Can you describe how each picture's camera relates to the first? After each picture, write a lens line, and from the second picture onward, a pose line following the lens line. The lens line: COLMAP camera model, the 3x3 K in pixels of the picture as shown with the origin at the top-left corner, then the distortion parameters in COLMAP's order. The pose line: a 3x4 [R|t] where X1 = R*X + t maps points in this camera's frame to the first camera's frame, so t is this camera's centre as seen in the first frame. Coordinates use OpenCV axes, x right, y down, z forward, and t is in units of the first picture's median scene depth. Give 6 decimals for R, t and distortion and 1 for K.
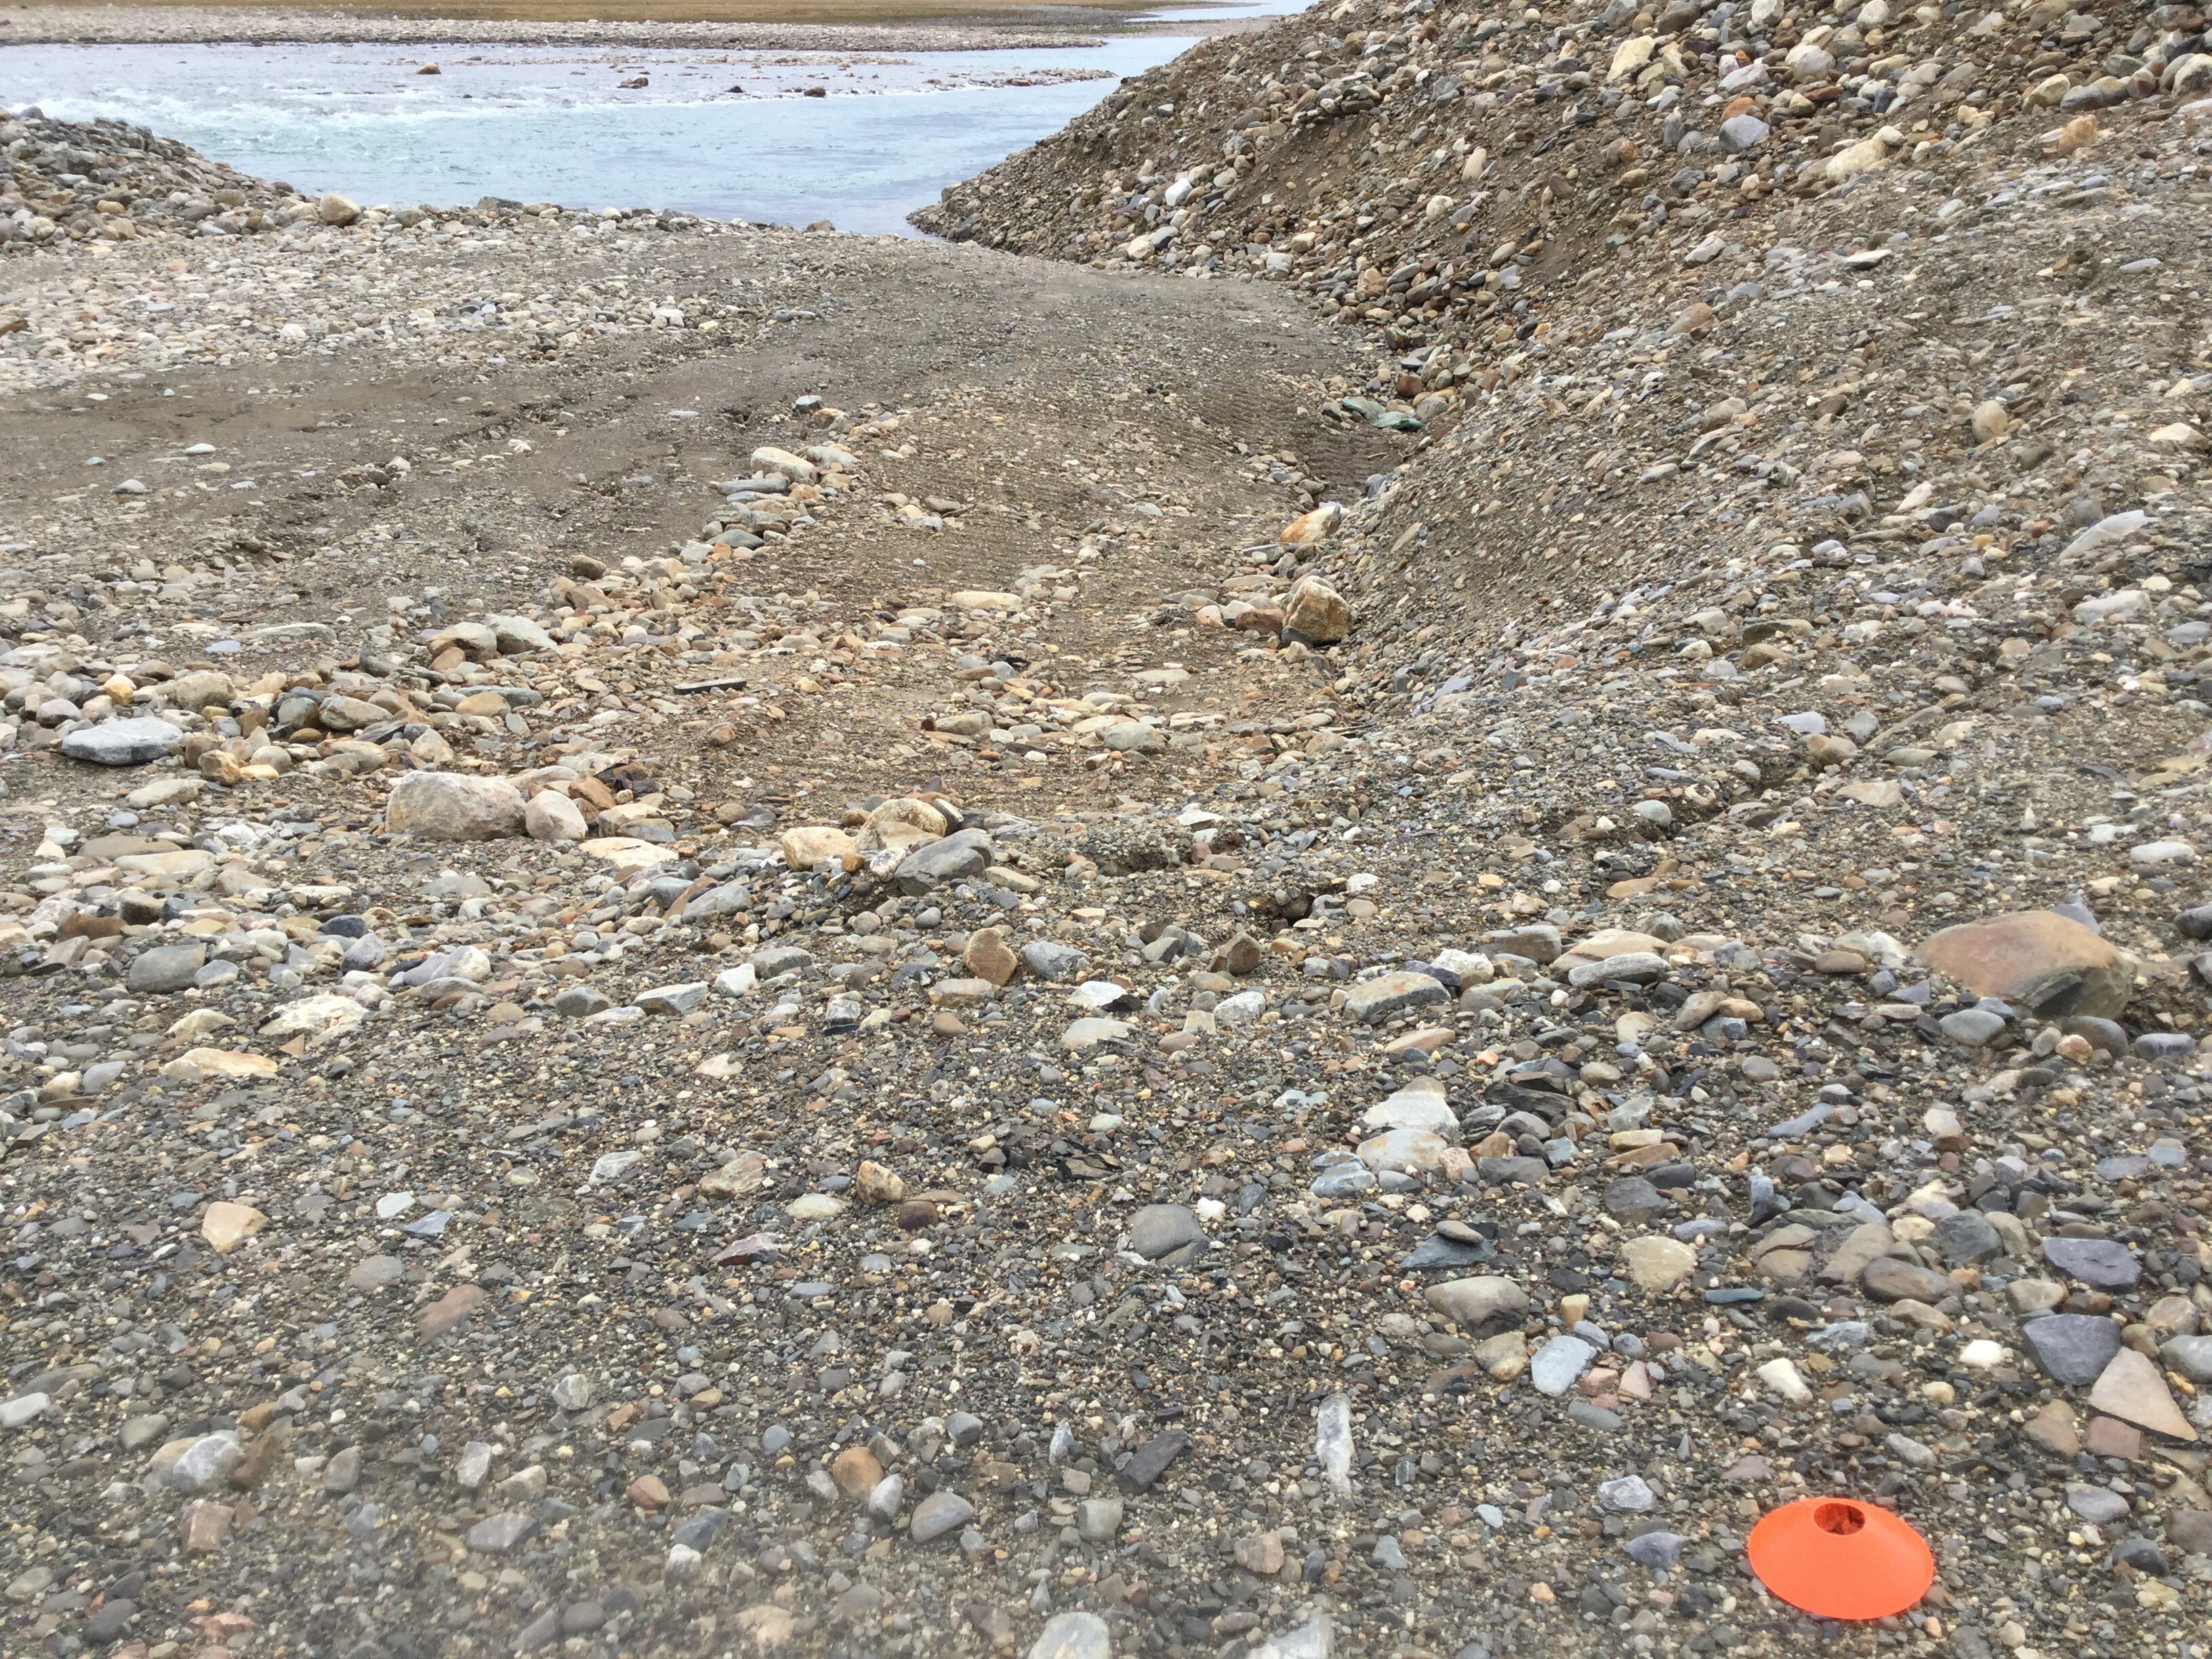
lens RADIAL K [[2008.8, 0, 1113.8], [0, 2008.8, 876.4], [0, 0, 1]] dist [0.118339, -0.231027]
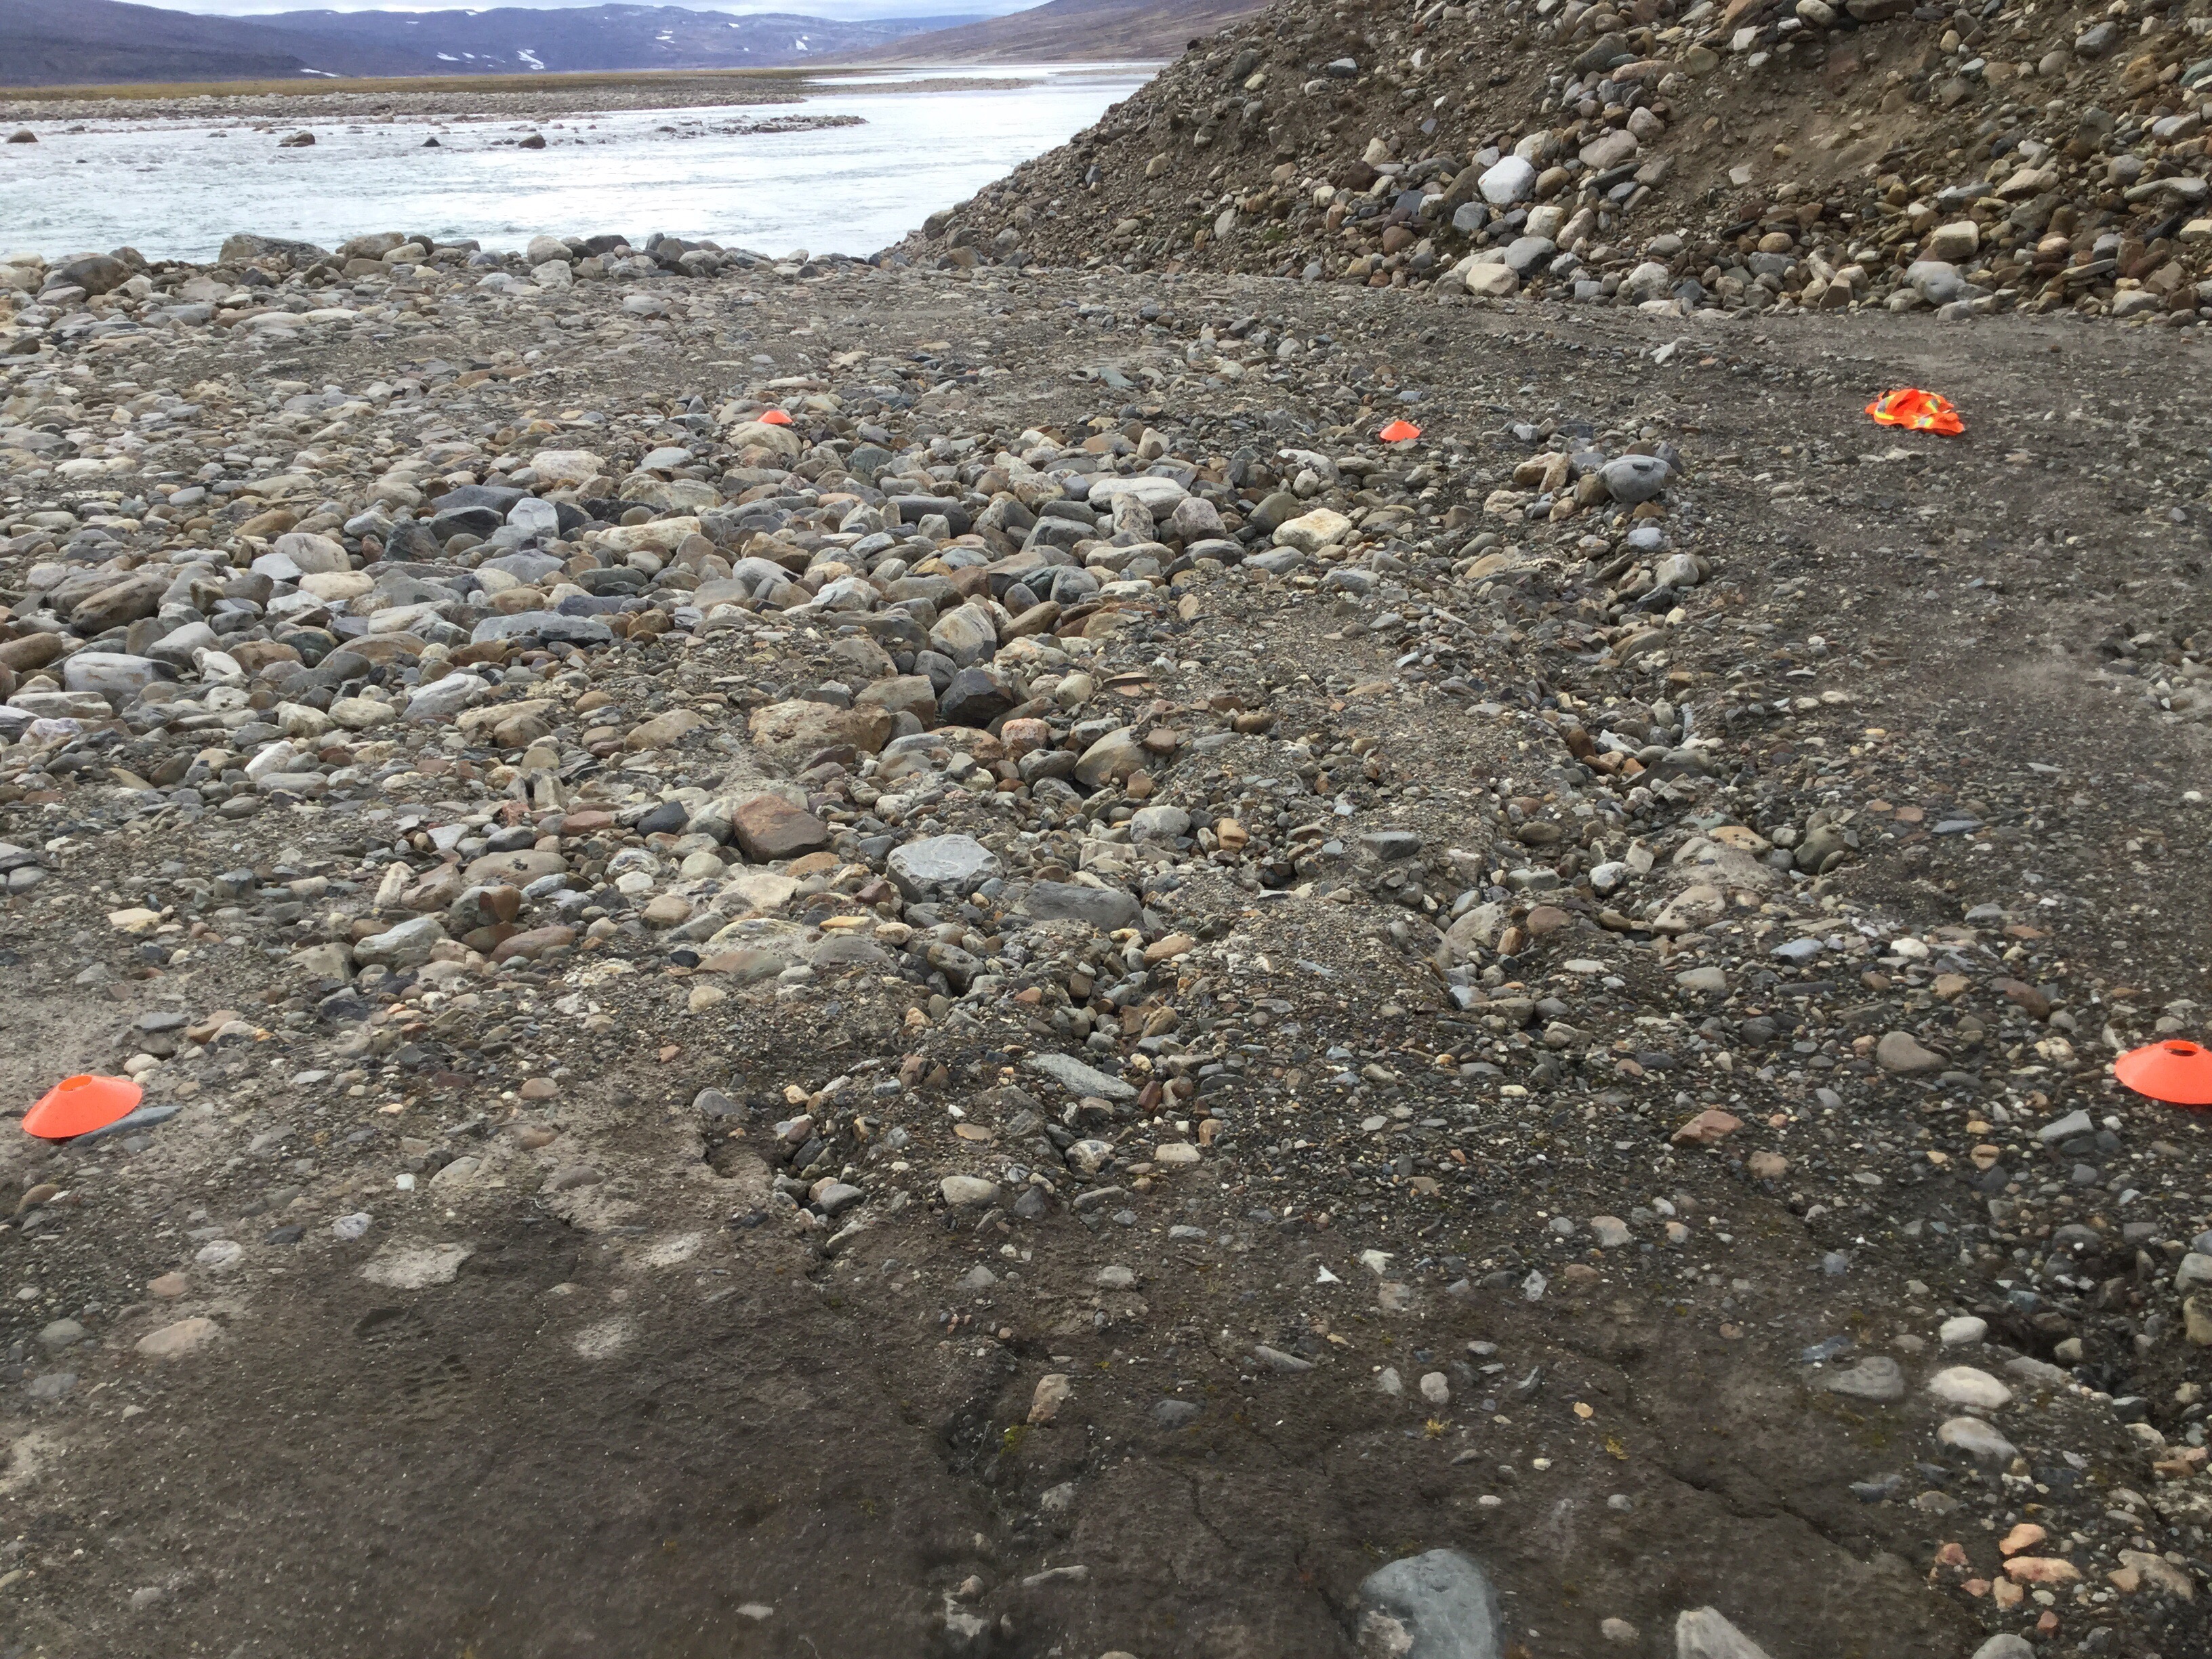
lens RADIAL K [[2012.1, 0, 1106.0], [0, 2012.1, 829.5], [0, 0, 1]] dist [0.125966, -0.265101]
pose [[0.984558, -0.084549, 0.153288, -0.249844], [0.092567, 0.994646, -0.045937, -0.194631], [-0.148583, 0.059417, 0.987113, 0.643629]]
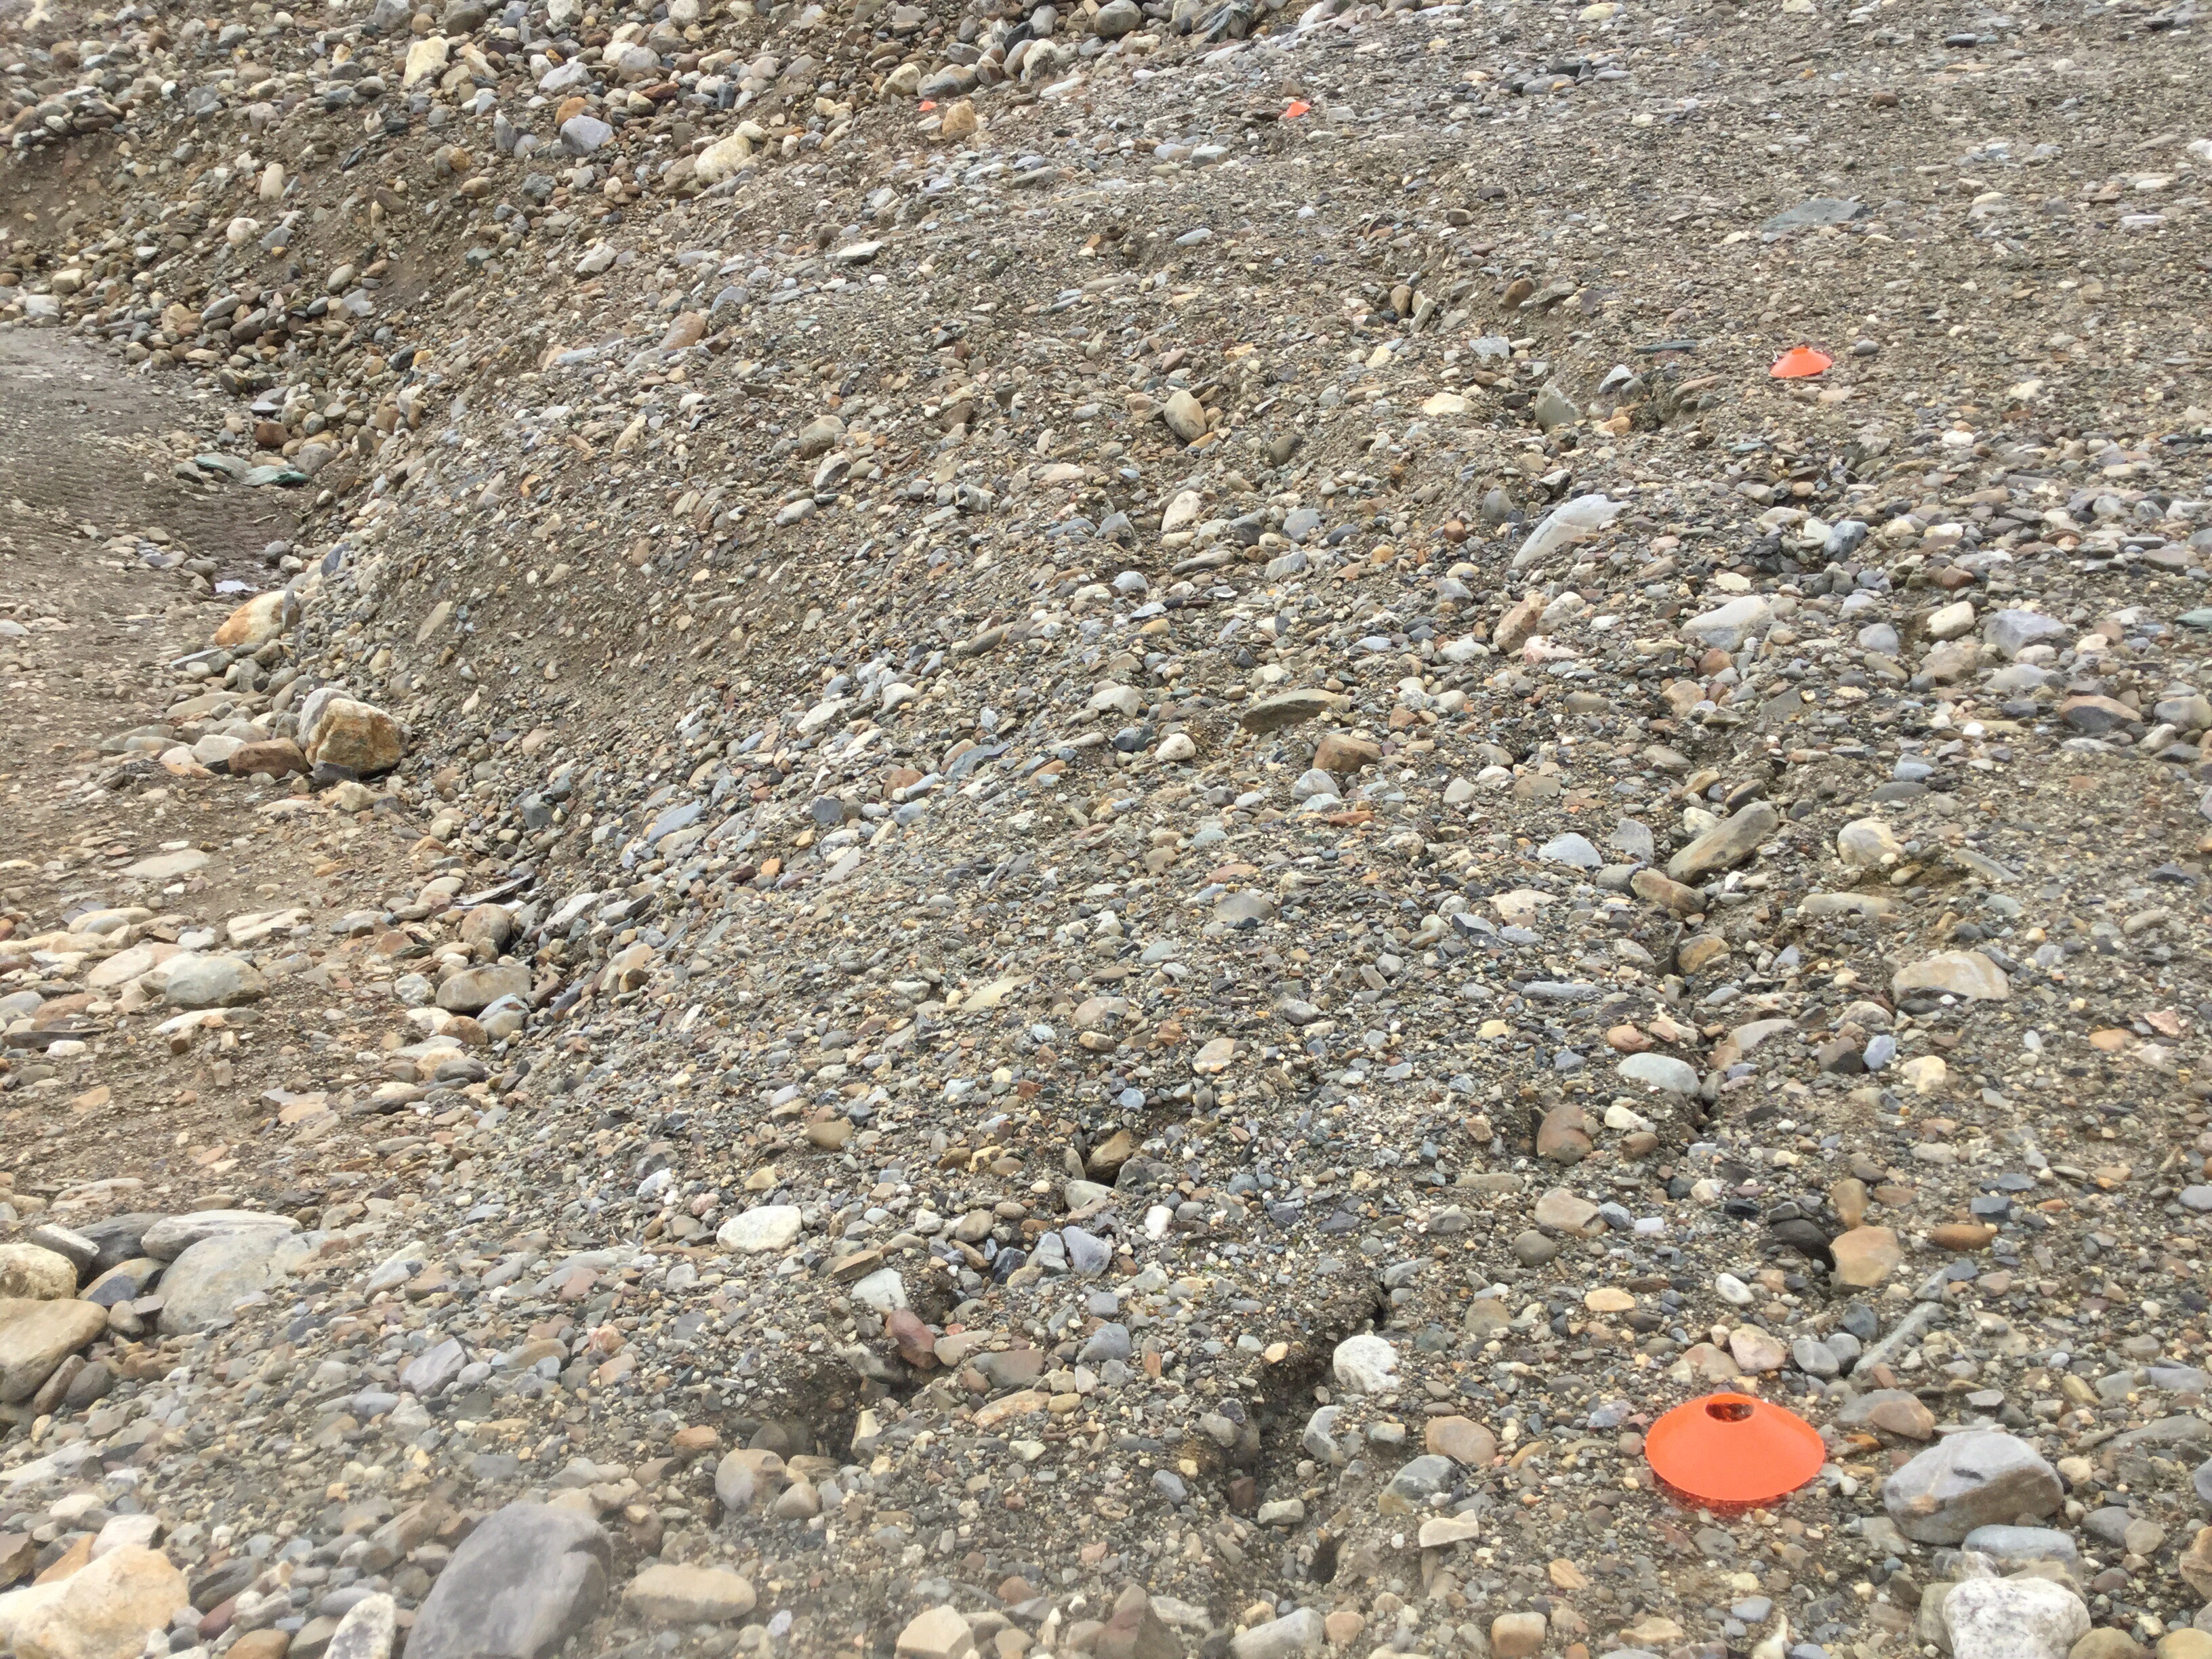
lens RADIAL K [[2064.9, 0, 1106.4], [0, 2064.9, 802.9], [0, 0, 1]] dist [0.035230, -0.055932]
pose [[0.839507, -0.196588, 0.506538, -0.028078], [0.219551, 0.975490, 0.014717, -0.025078], [-0.497016, 0.098855, 0.862092, 0.083356]]
